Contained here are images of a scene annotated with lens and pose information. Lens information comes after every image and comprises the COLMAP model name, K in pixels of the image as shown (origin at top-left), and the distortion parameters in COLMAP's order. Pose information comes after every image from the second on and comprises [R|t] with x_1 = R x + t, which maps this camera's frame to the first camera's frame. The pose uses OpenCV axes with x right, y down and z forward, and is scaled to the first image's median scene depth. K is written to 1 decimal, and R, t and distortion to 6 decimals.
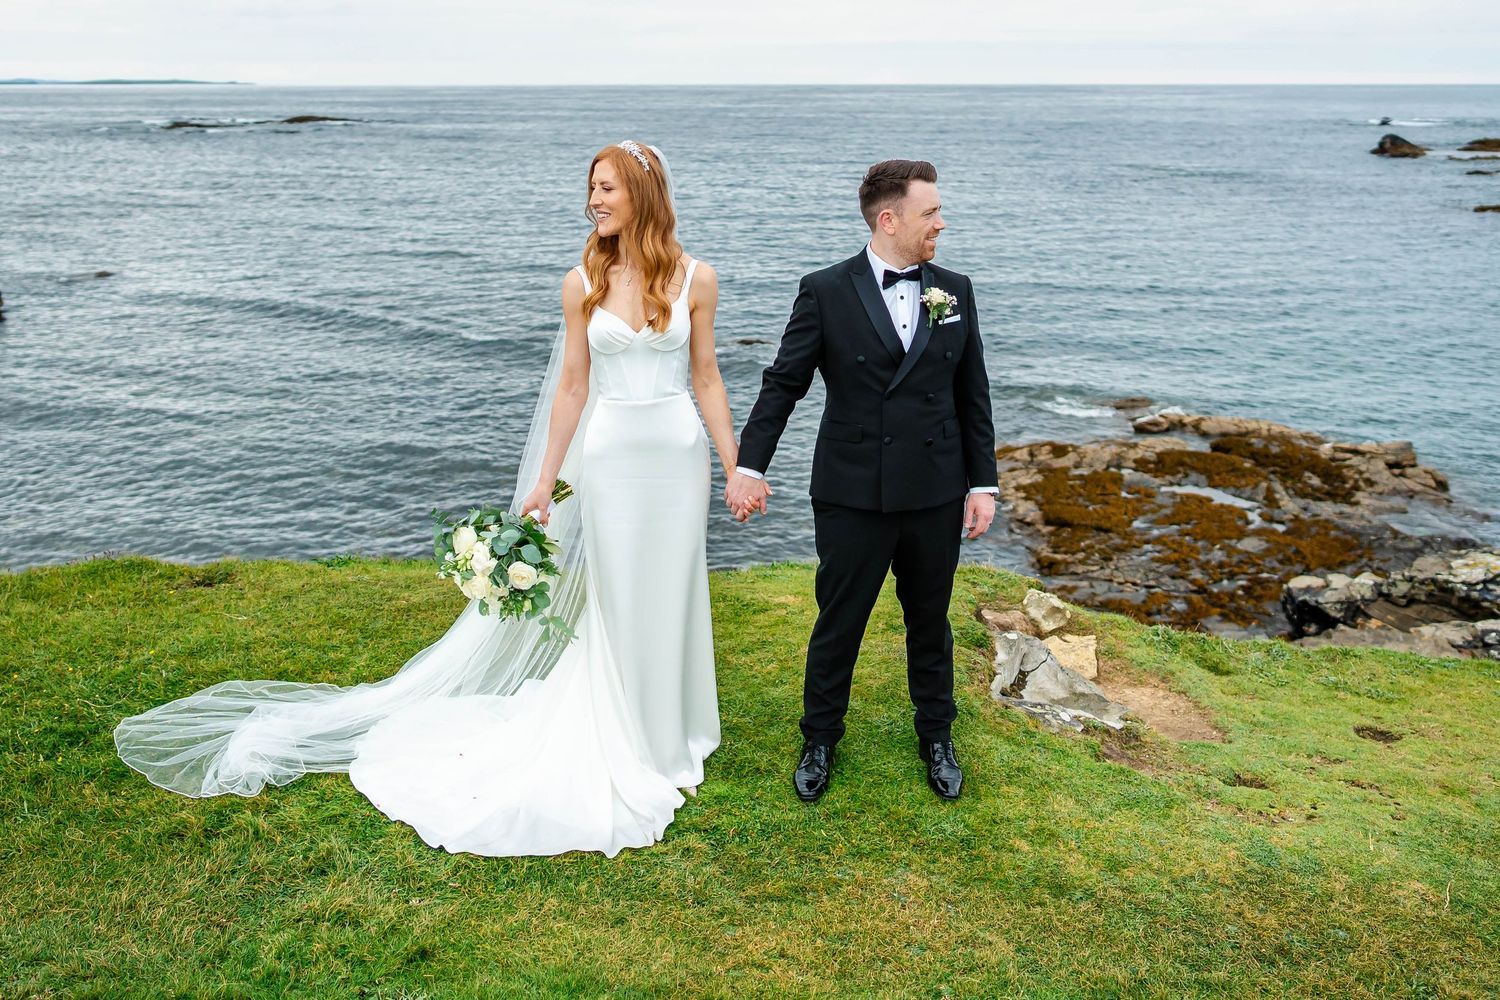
lens RADIAL K [[1520.9, 0, 748.0], [0, 1520.9, 494.6], [0, 0, 1]] dist [-0.006915, 0.003791]
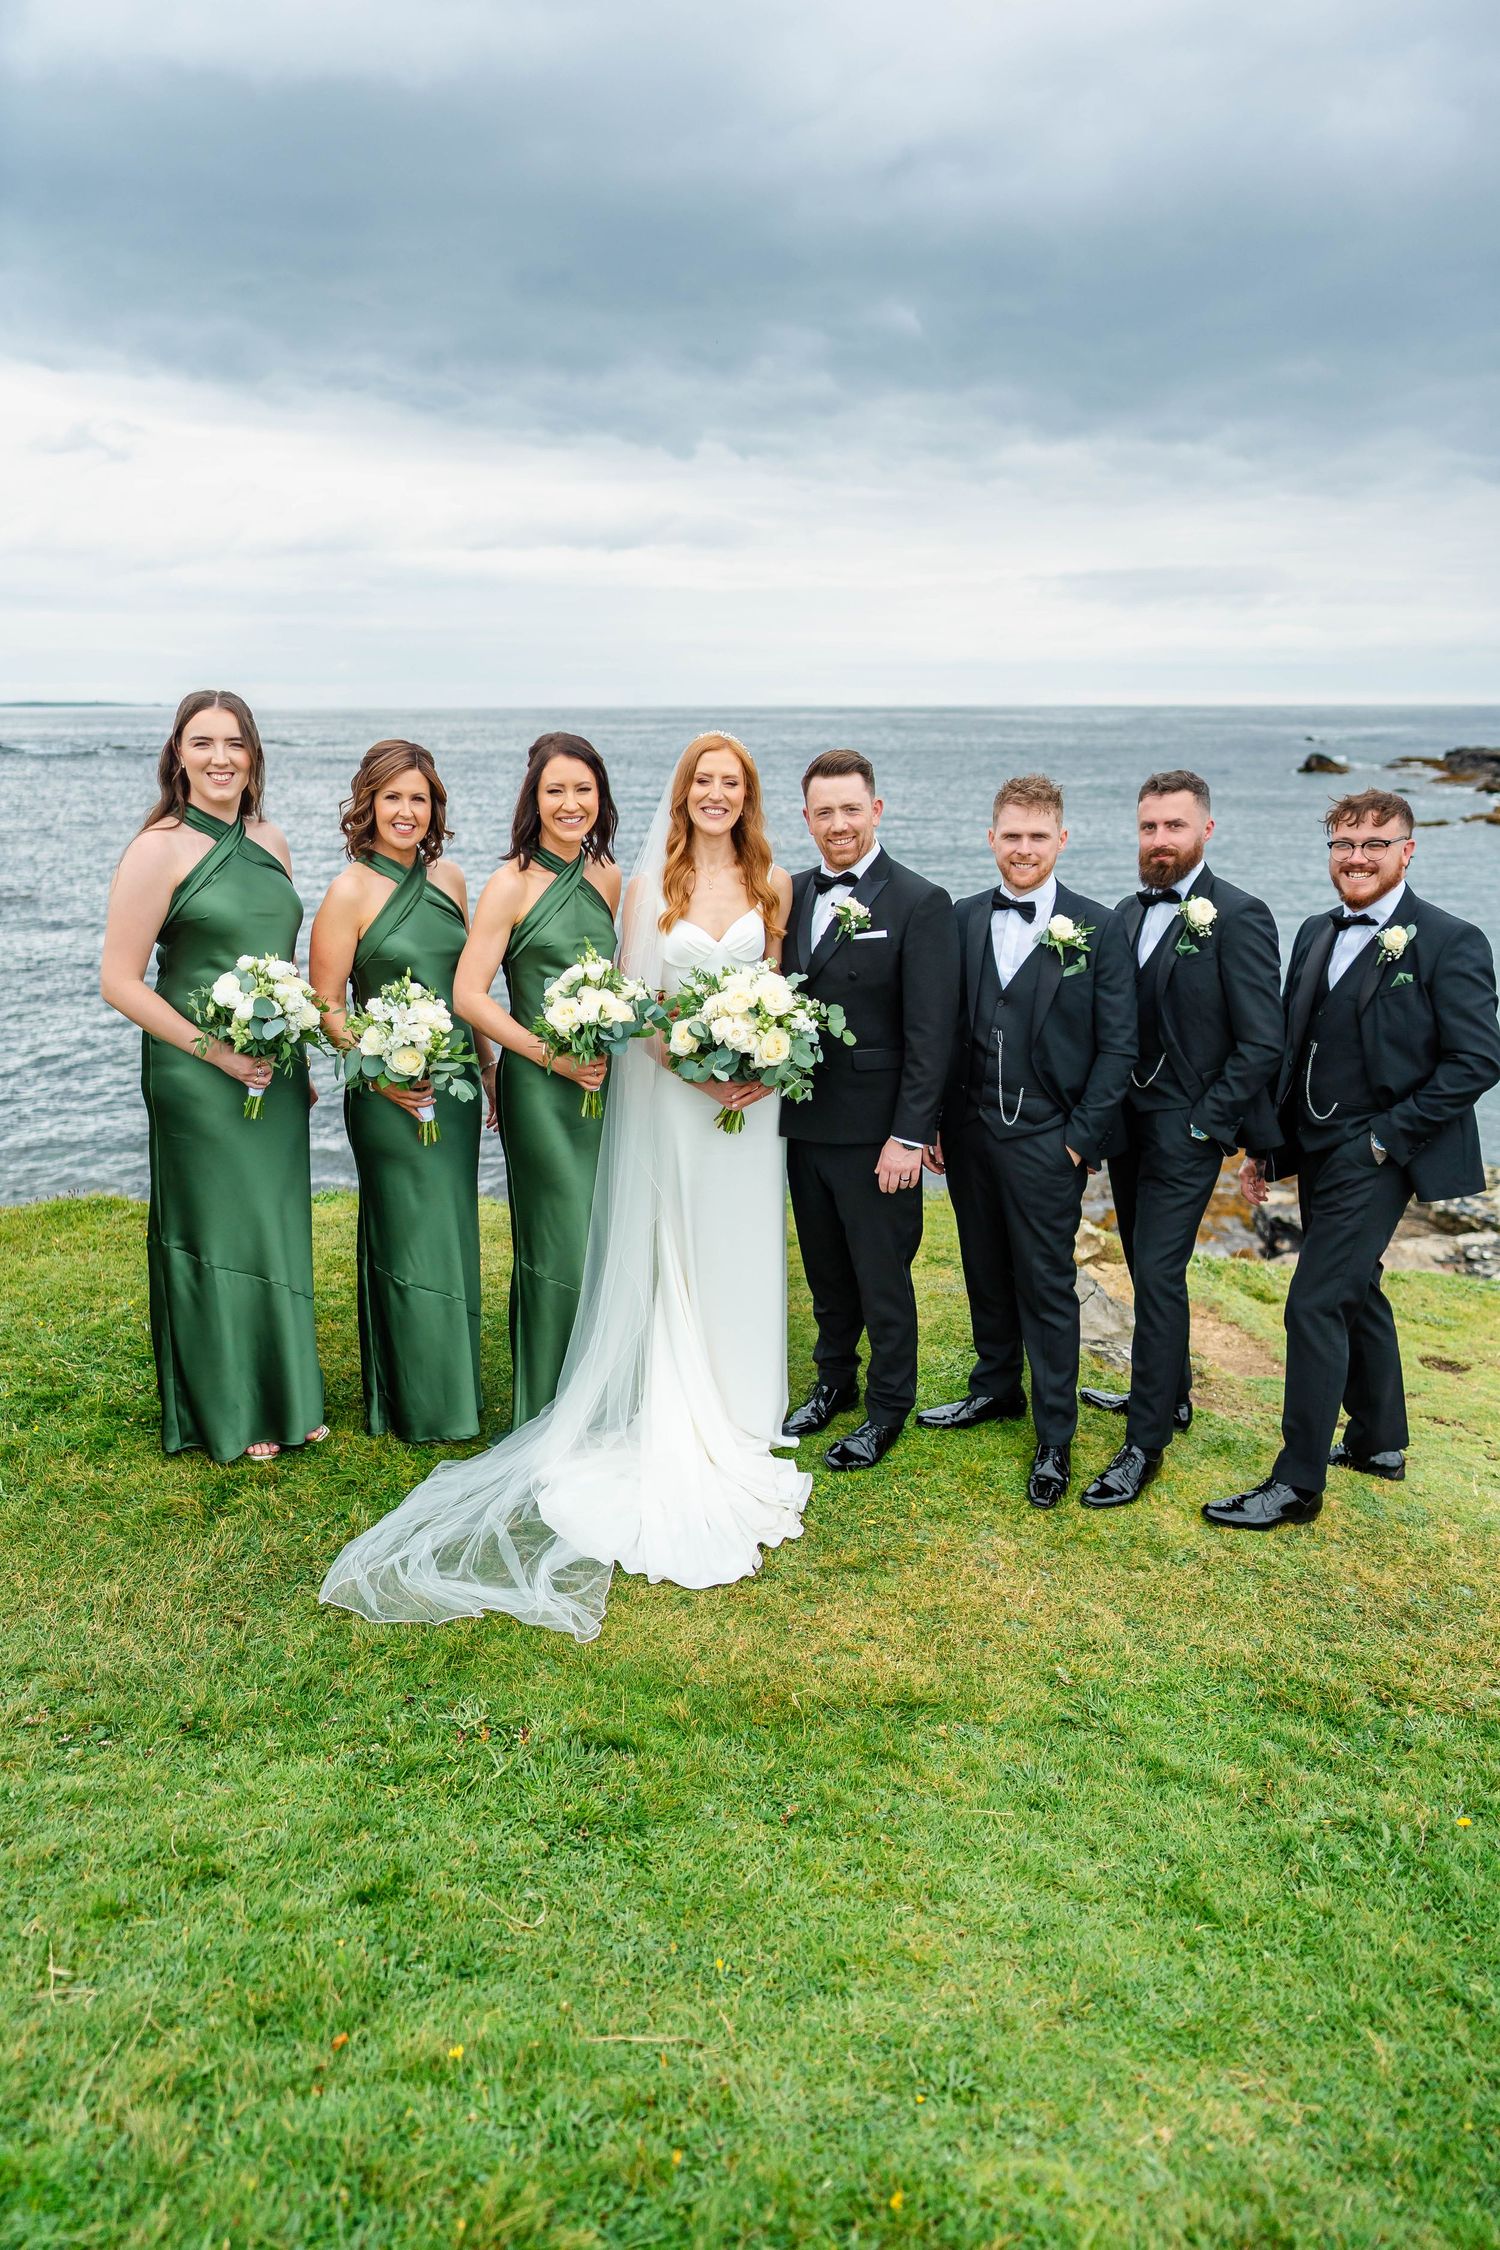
lens RADIAL K [[1521.3, 0, 745.2], [0, 1521.3, 1123.6], [0, 0, 1]] dist [-0.007085, 0.000539]
pose [[0.999180, -0.012681, 0.038456, -0.069274], [0.012482, 0.999908, 0.005399, -0.003089], [-0.038521, -0.004915, 0.999246, 0.096302]]
